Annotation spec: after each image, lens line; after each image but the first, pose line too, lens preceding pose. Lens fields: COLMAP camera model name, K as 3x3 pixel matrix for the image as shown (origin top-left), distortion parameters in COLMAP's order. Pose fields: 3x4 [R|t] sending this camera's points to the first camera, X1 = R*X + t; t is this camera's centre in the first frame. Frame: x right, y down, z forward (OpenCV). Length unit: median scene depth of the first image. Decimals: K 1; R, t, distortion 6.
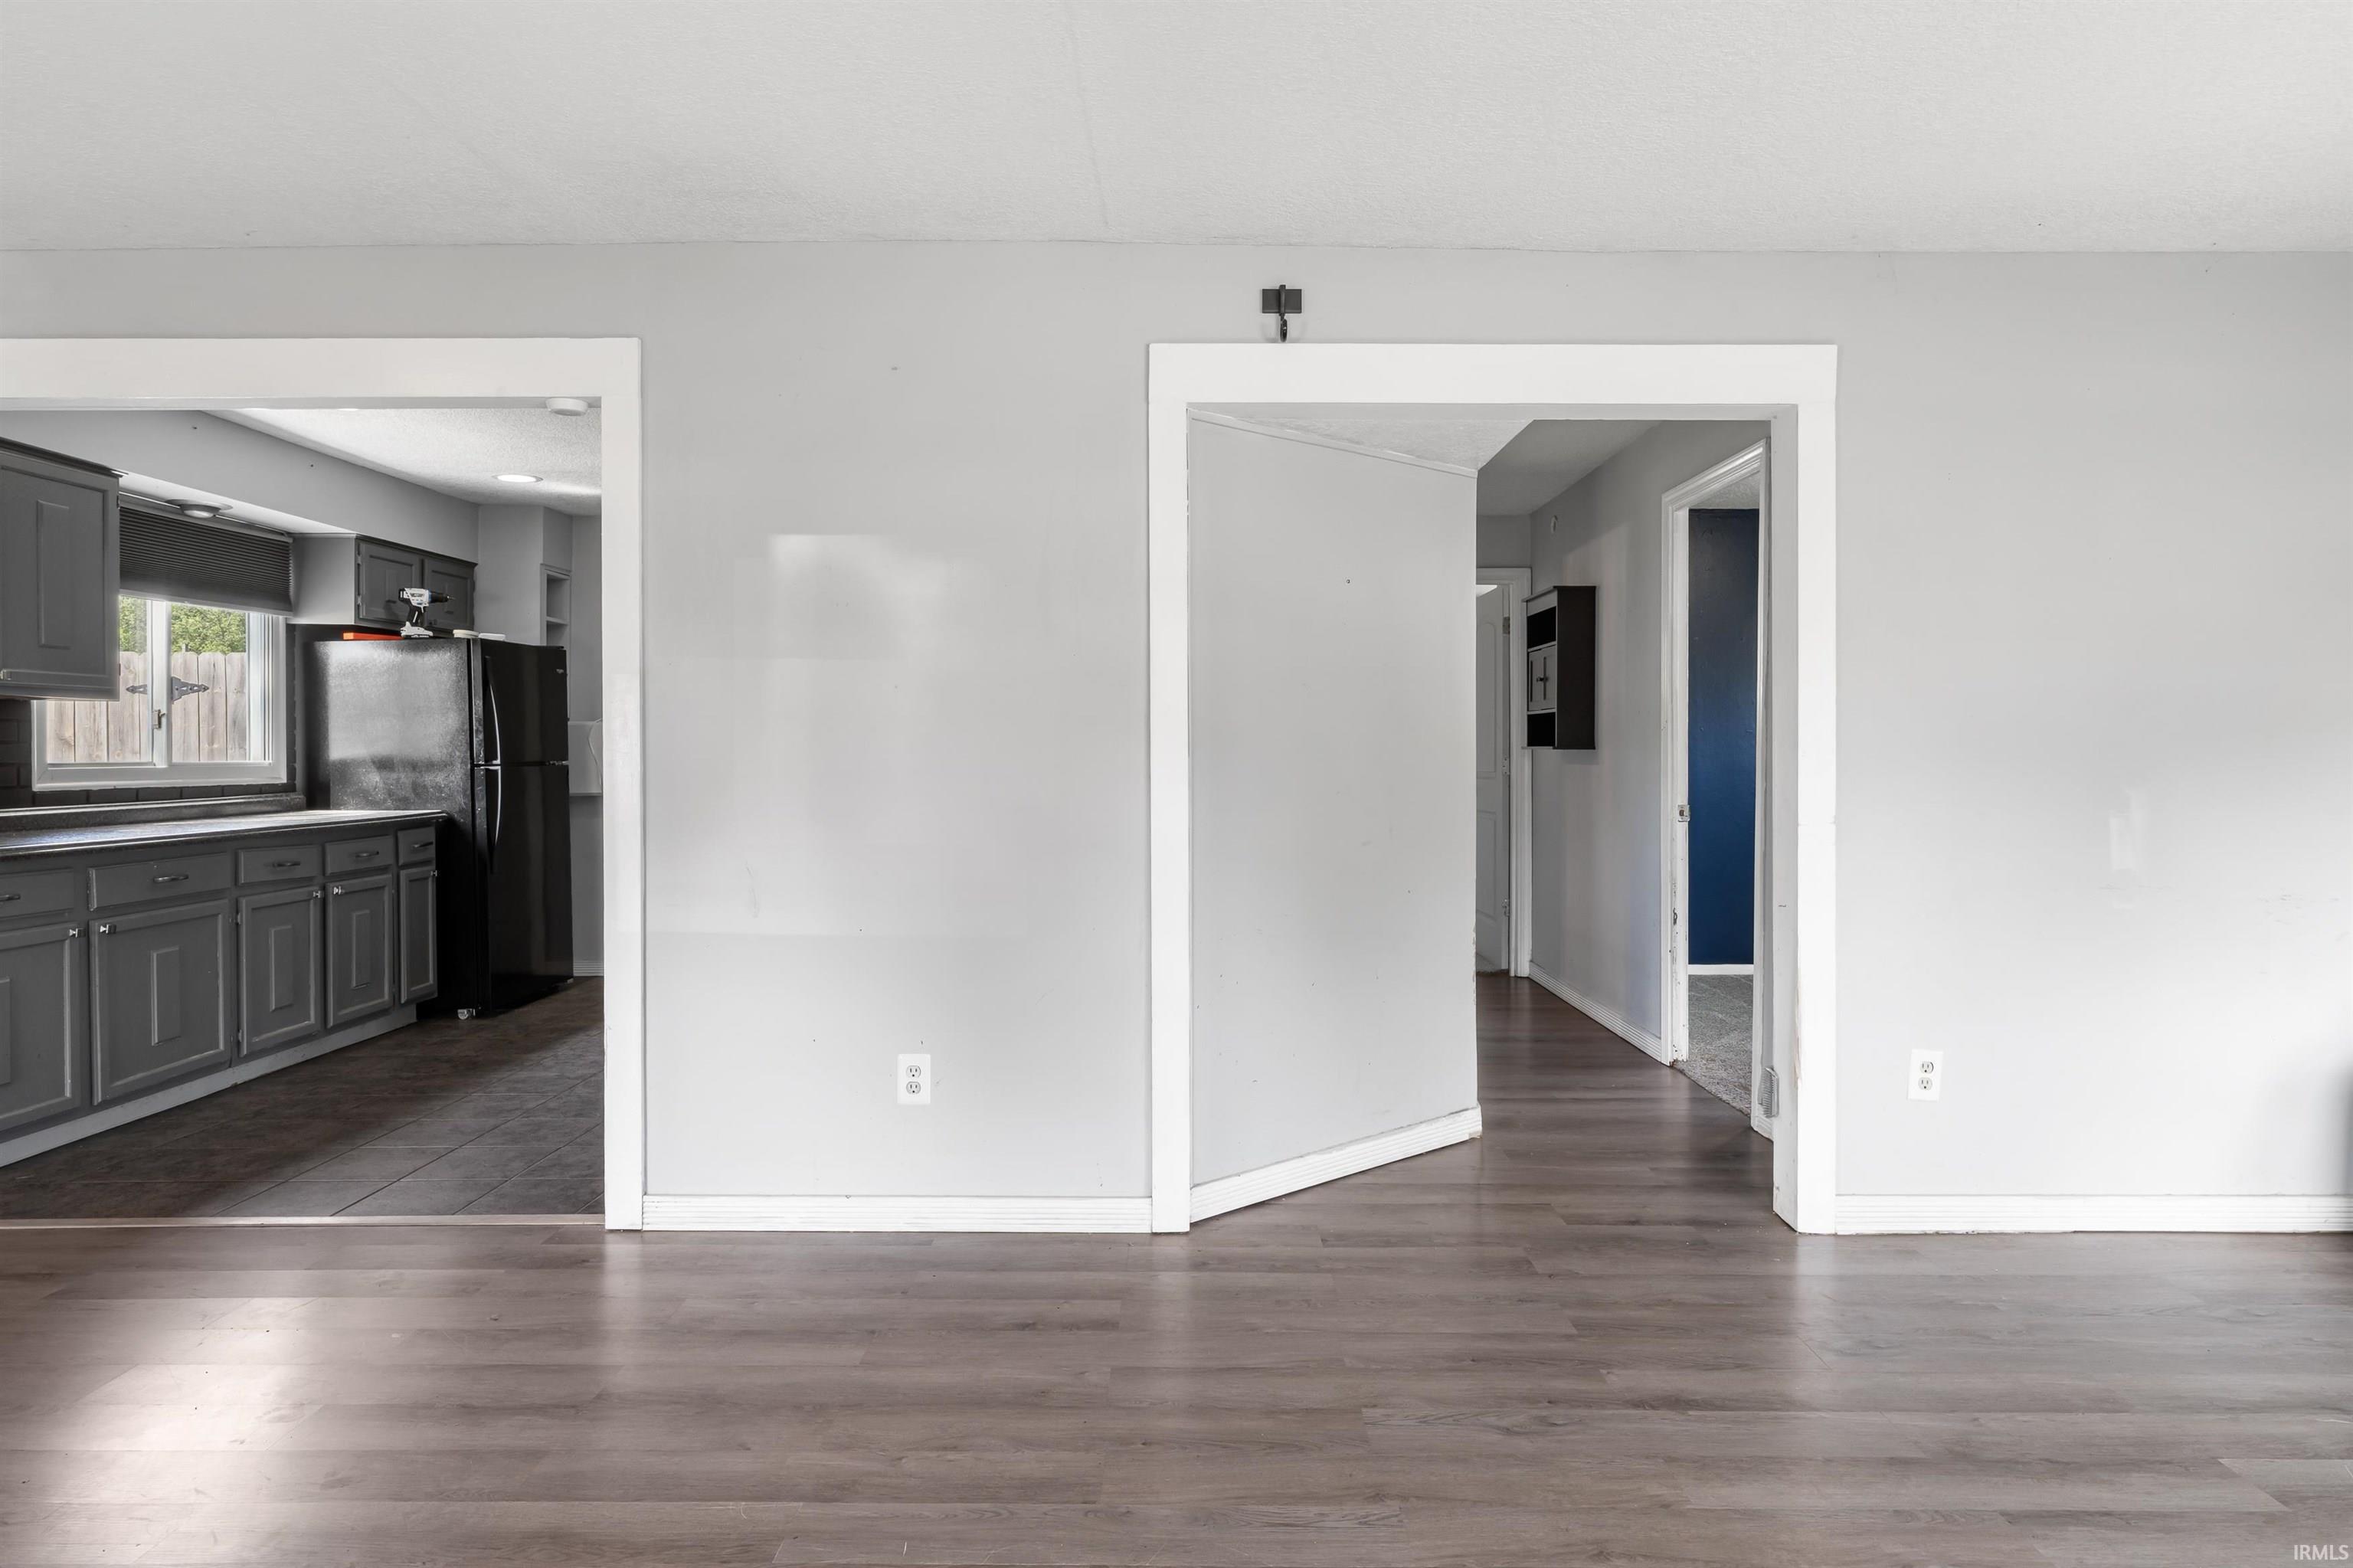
lens RADIAL K [[1316.4, 0, 1192.5], [0, 1316.4, 763.5], [0, 0, 1]] dist [-0.011649, 0.006069]
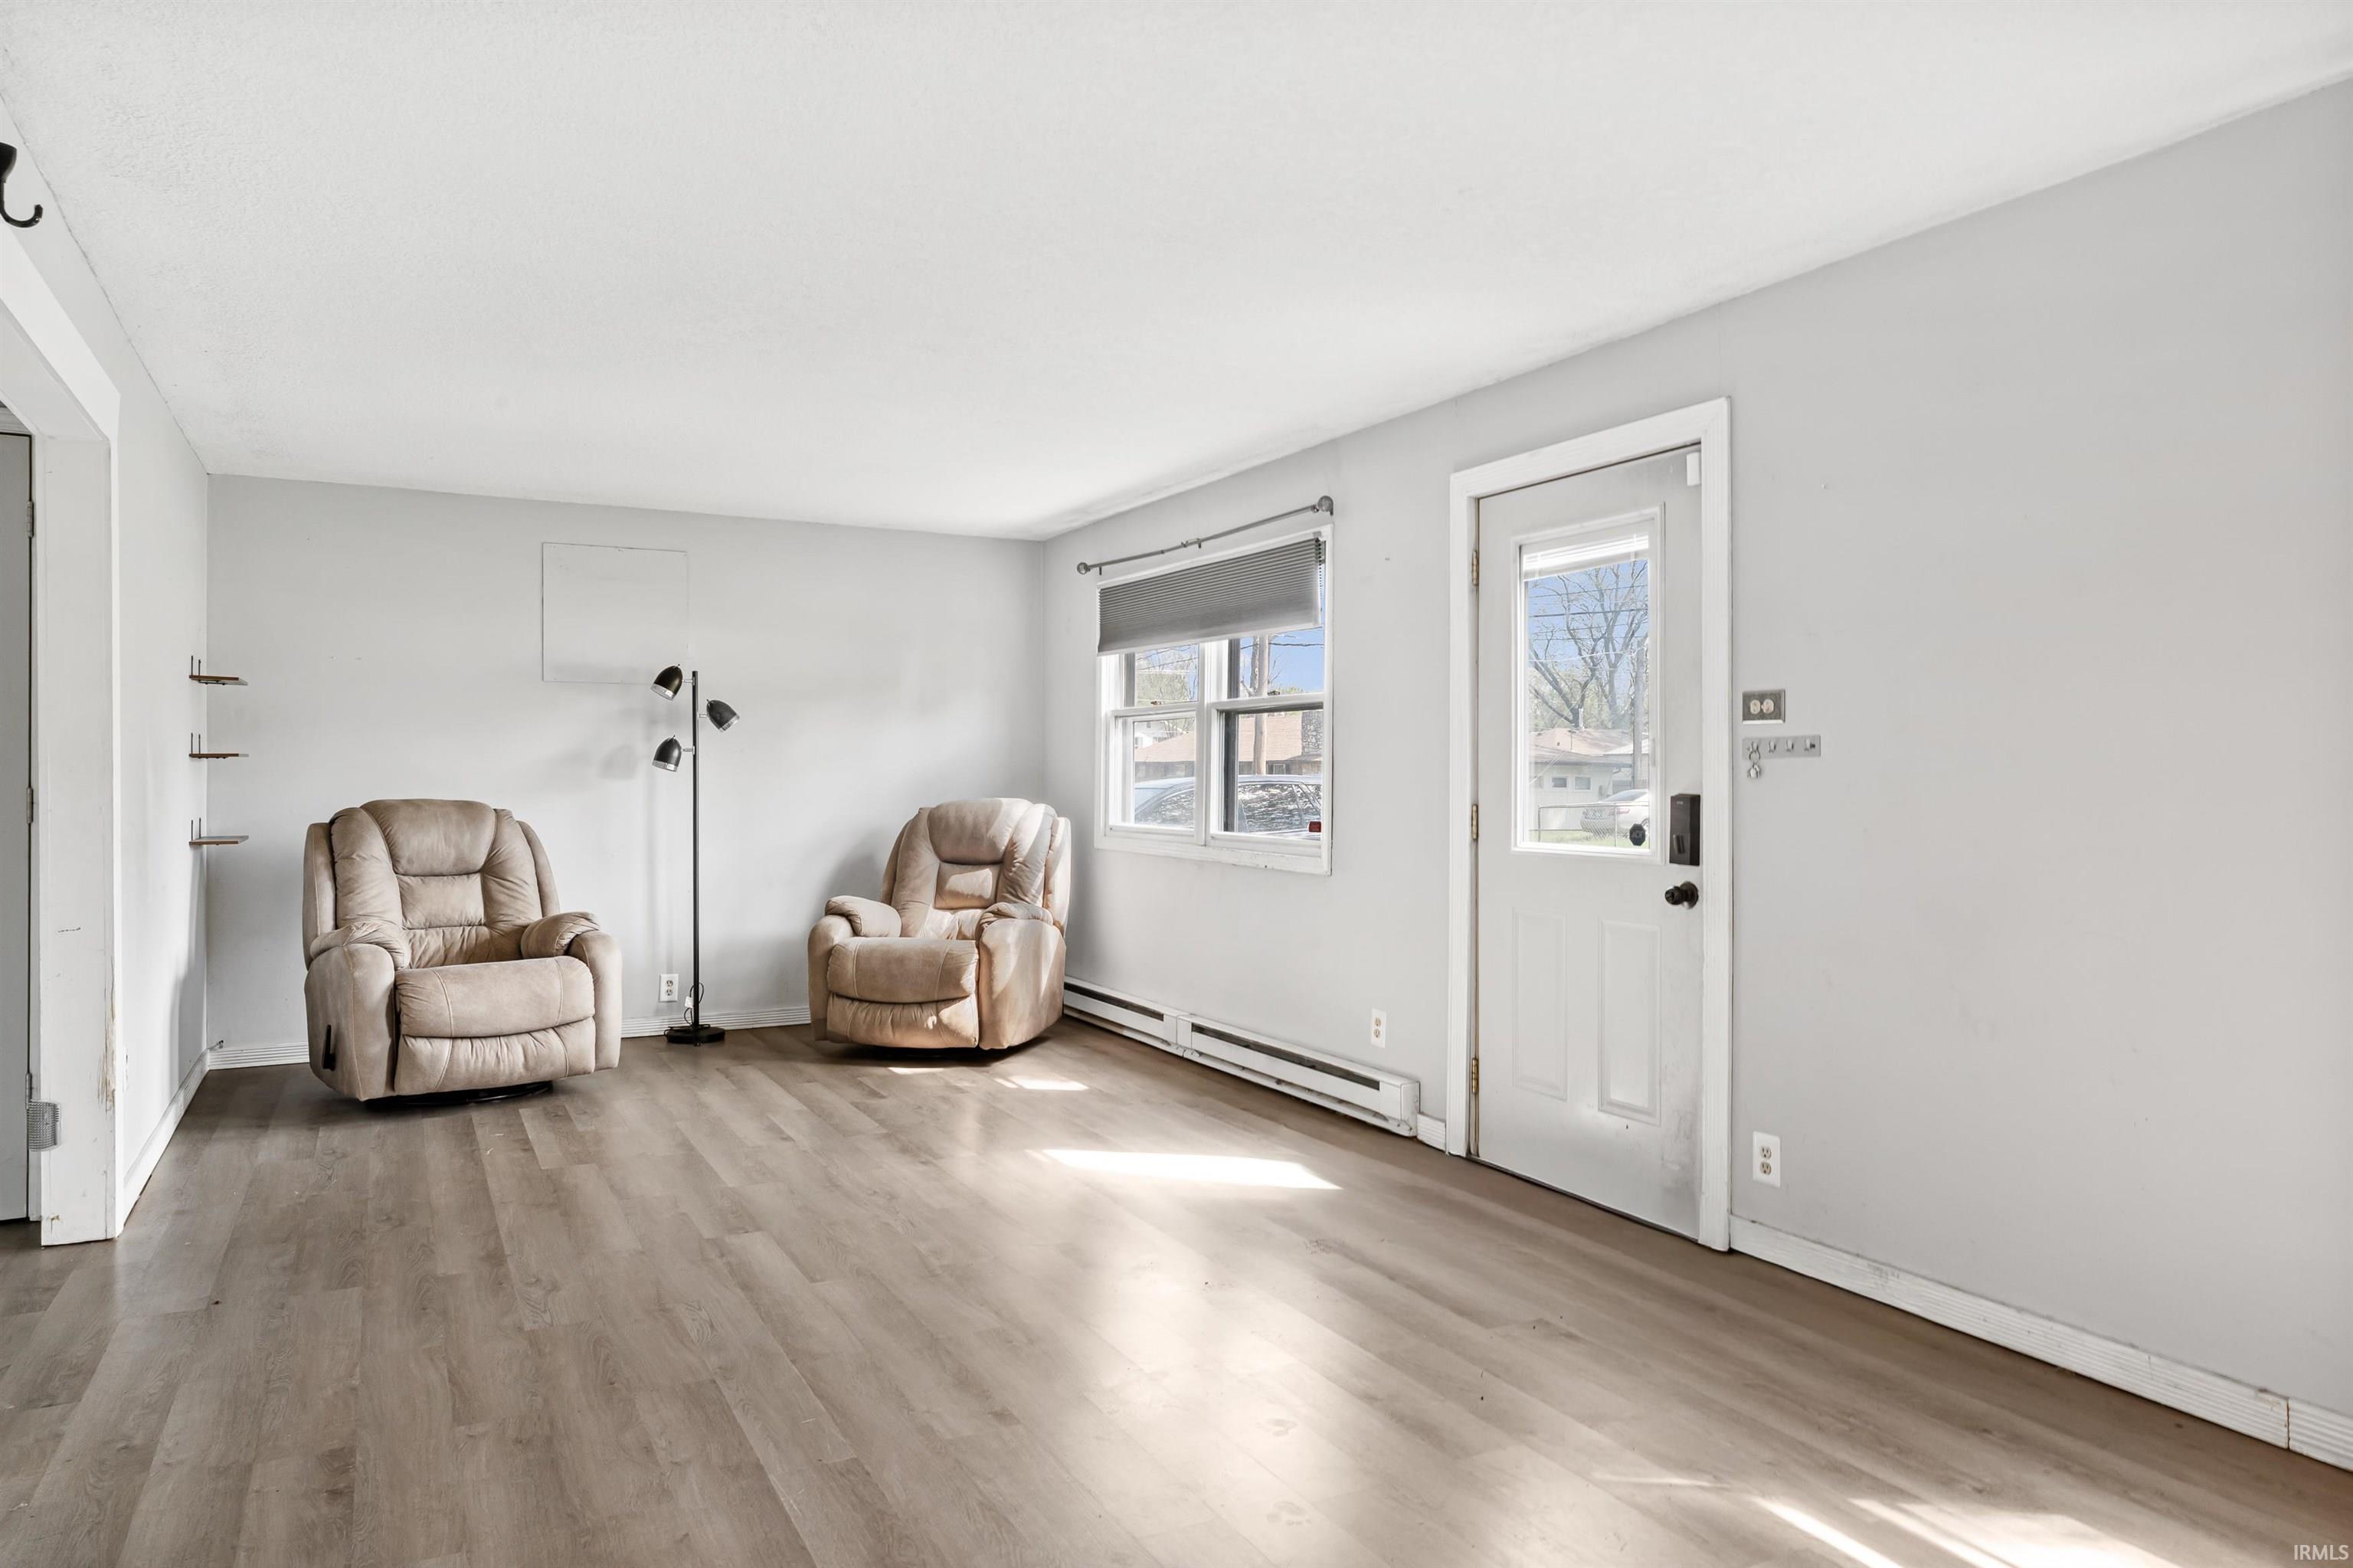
lens RADIAL K [[1476.8, 0, 1190.3], [0, 1476.8, 778.2], [0, 0, 1]] dist [-0.004804, 0.007250]
pose [[-0.478650, -0.002625, 0.878002, -0.711270], [0.007519, 0.999947, 0.007089, -0.007031], [-0.877974, 0.009994, -0.478604, 0.591964]]
